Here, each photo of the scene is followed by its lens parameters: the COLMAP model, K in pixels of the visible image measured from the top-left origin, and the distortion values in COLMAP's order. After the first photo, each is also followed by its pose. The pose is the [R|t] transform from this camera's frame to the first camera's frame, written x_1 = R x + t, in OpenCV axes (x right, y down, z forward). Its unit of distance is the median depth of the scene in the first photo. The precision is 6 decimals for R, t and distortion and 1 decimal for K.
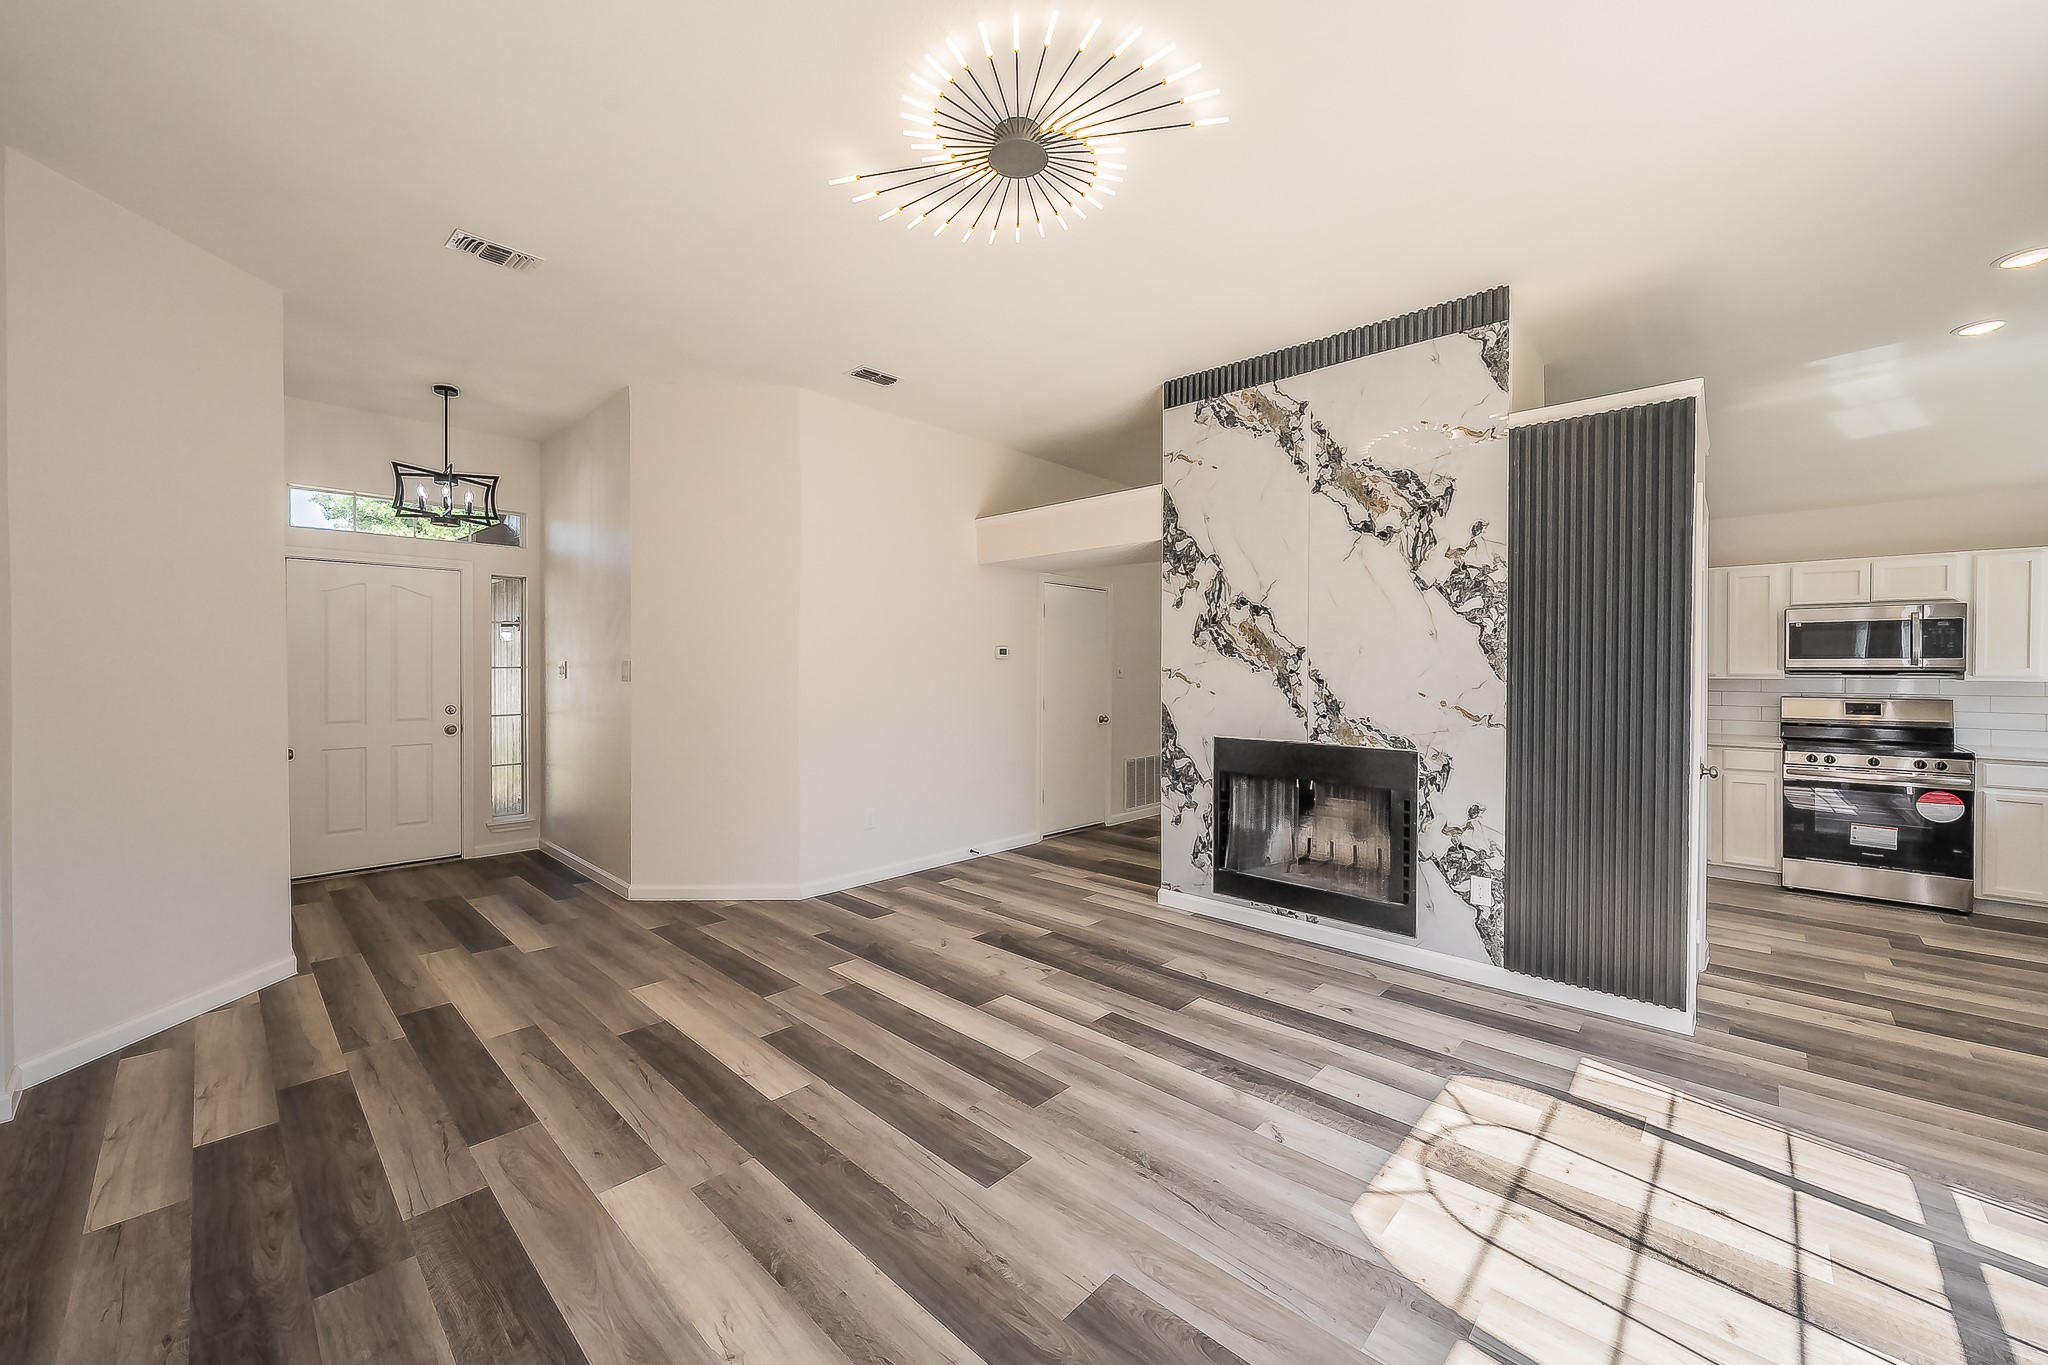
lens RADIAL K [[777.9, 0, 1020.9], [0, 777.9, 670.9], [0, 0, 1]] dist [-0.001087, -0.000215]
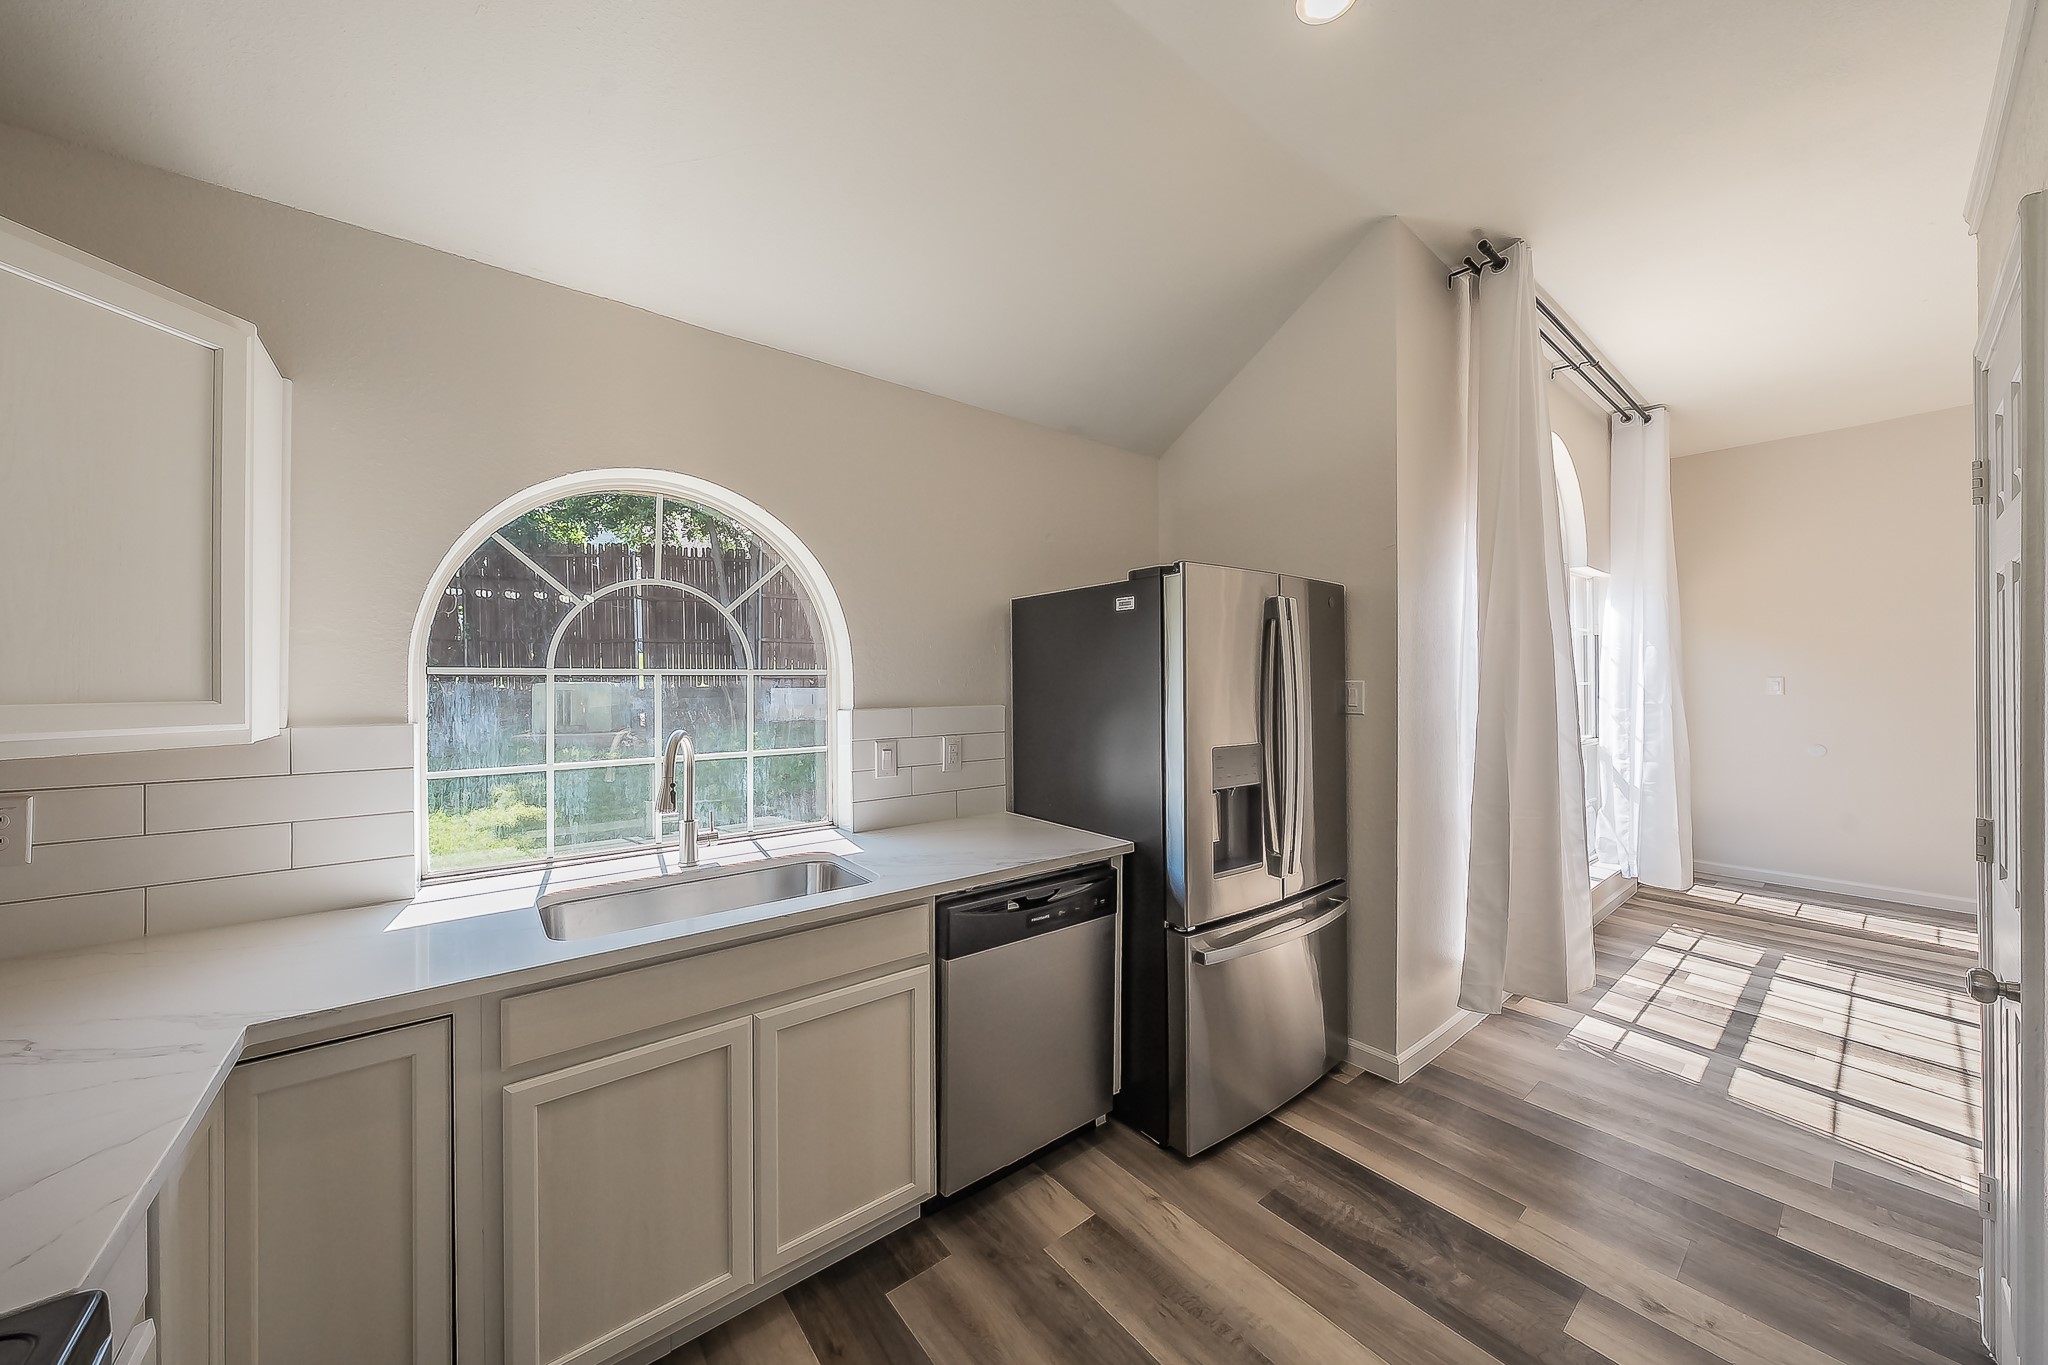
lens RADIAL K [[701.2, 0, 1023.2], [0, 701.2, 678.1], [0, 0, 1]] dist [0.000248, 0.000072]
pose [[-0.991009, 0.000625, 0.133796, 1.434868], [0.000644, 1.000000, 0.000100, -0.013282], [-0.133796, 0.000185, -0.991009, 1.539610]]
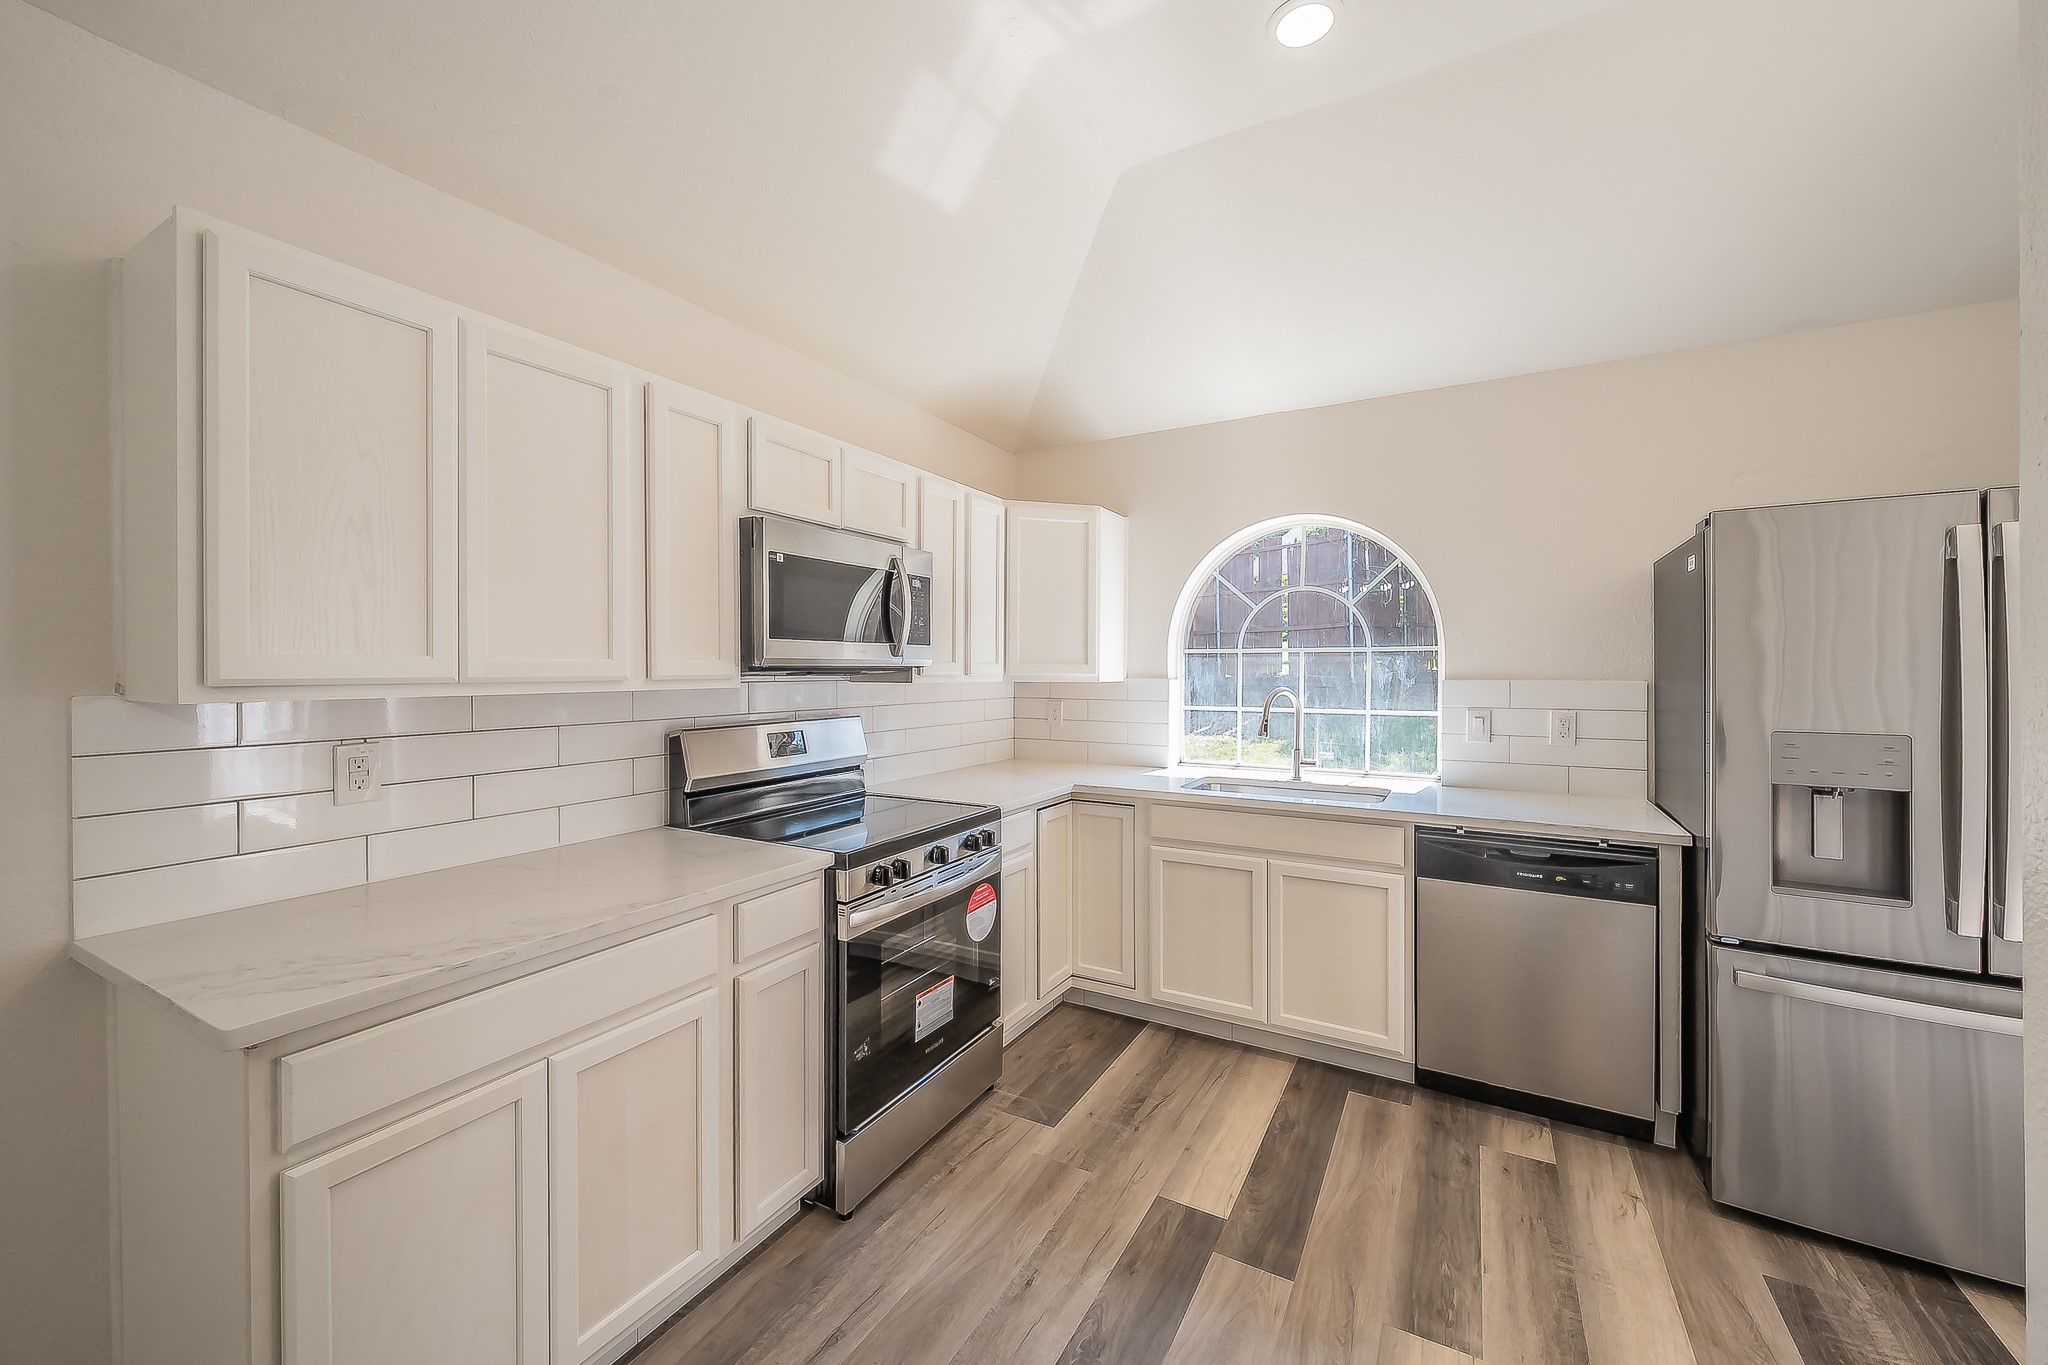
lens RADIAL K [[795.3, 0, 1016.6], [0, 795.3, 669.2], [0, 0, 1]] dist [-0.000753, 0.000005]
pose [[-0.232572, -0.006438, 0.972558, 0.886192], [0.003910, 0.999964, 0.007555, -0.002611], [-0.972571, 0.005560, -0.232539, 1.565031]]
